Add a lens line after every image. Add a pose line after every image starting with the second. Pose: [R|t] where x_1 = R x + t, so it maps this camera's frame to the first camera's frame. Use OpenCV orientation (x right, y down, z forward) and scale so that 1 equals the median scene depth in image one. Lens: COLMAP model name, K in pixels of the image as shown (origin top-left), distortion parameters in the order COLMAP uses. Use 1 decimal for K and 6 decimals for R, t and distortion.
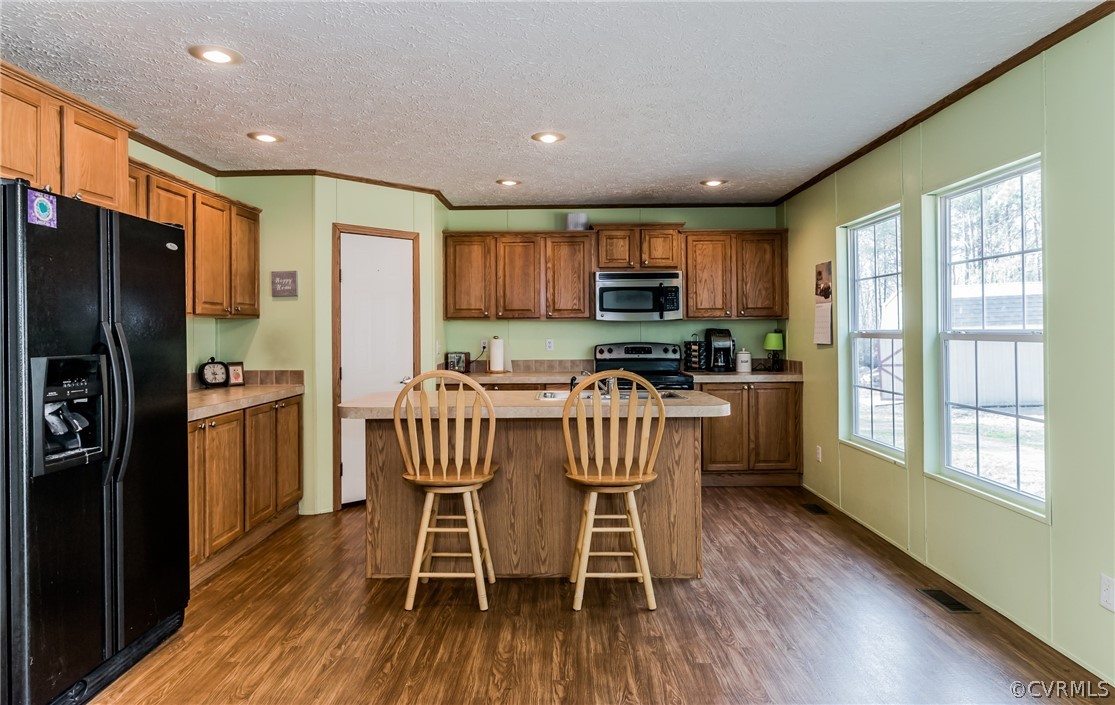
lens RADIAL K [[658.0, 0, 554.9], [0, 658.0, 329.0], [0, 0, 1]] dist [-0.001717, 0.000161]
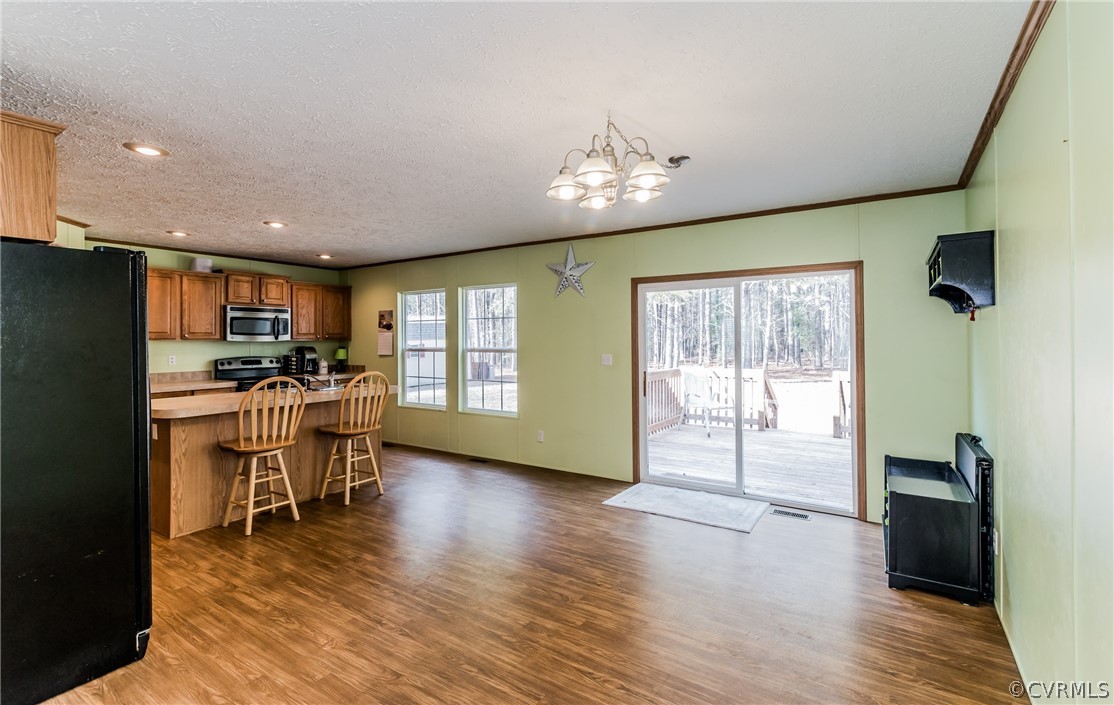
lens RADIAL K [[501.5, 0, 552.9], [0, 501.5, 336.3], [0, 0, 1]] dist [-0.002108, -0.000372]
pose [[0.542511, 0.009225, 0.839998, -0.439896], [-0.000603, 0.999944, -0.010592, -0.012568], [-0.840049, 0.005240, 0.542486, -0.121746]]
